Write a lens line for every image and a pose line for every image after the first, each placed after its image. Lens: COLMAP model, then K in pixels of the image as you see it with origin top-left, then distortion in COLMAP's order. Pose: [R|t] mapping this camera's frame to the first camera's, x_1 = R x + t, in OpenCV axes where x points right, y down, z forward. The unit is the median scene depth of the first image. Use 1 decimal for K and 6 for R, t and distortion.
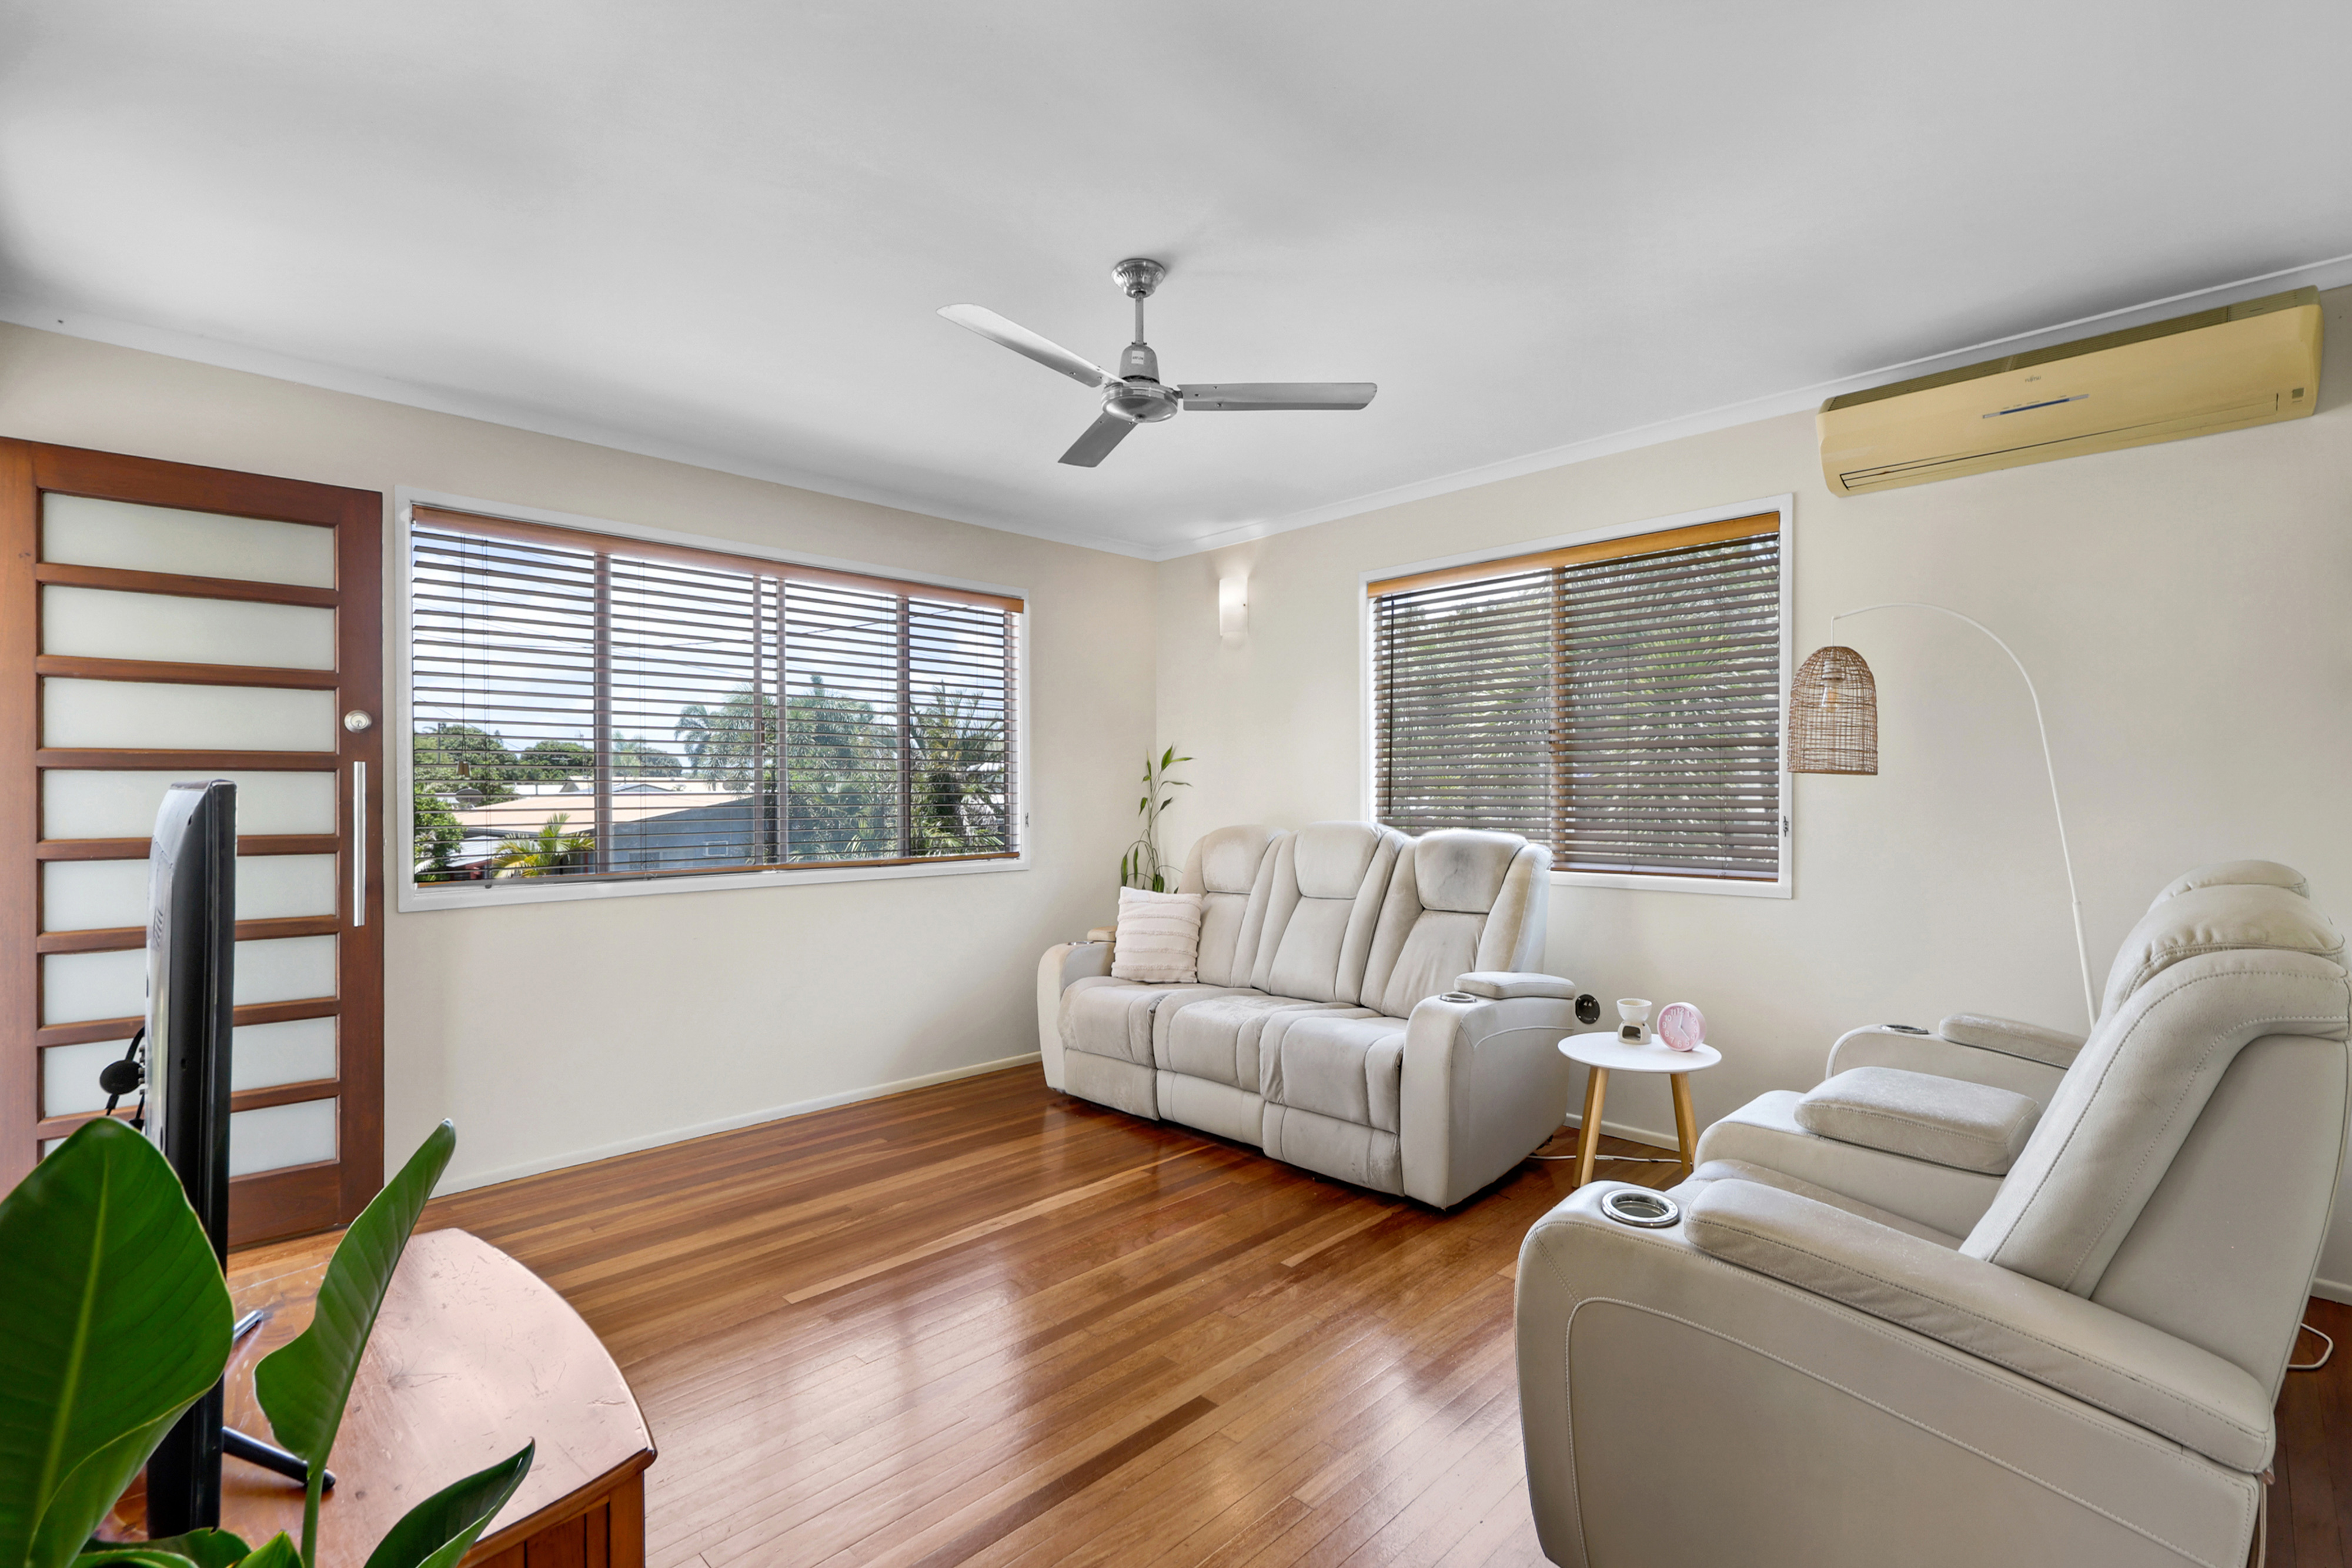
lens RADIAL K [[1055.9, 0, 1176.0], [0, 1055.9, 784.0], [0, 0, 1]] dist [-0.000270, -0.000046]
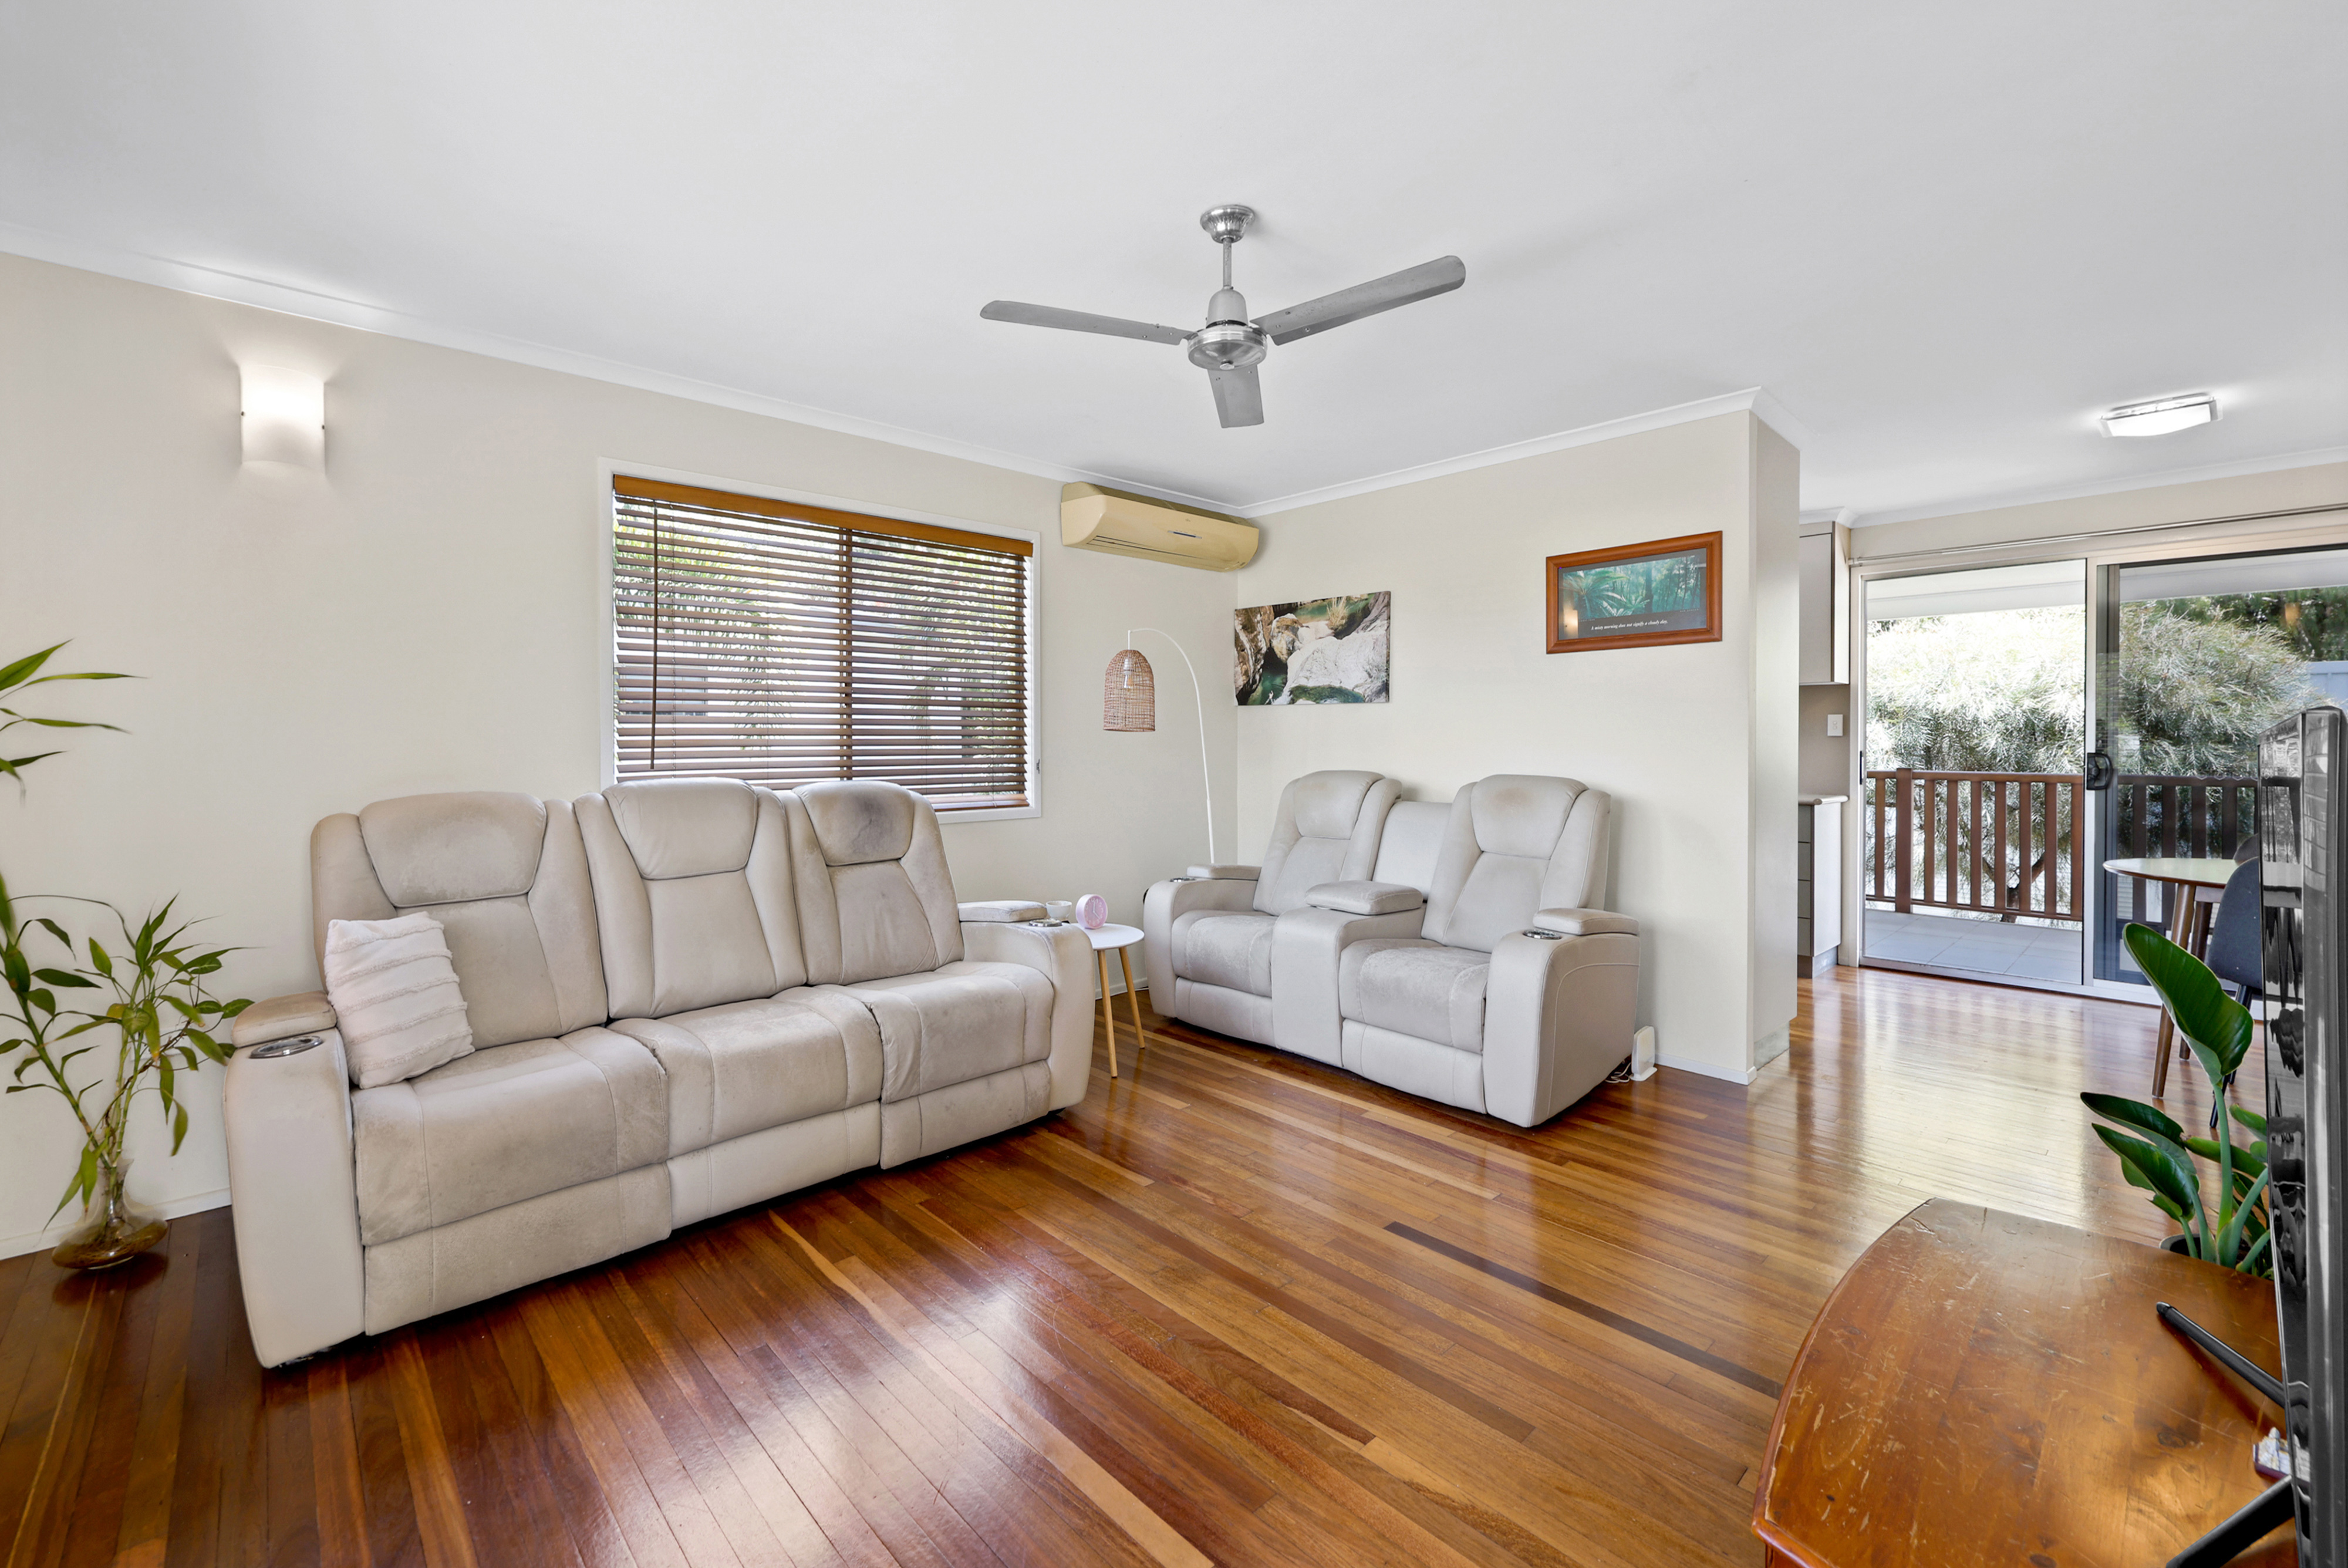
lens RADIAL K [[987.7, 0, 1167.8], [0, 987.7, 730.1], [0, 0, 1]] dist [-0.012742, -0.000181]
pose [[0.024239, 0.003754, 0.999699, -0.741372], [-0.010702, 0.999937, -0.003495, -0.004012], [-0.999649, -0.010614, 0.024278, 0.790177]]
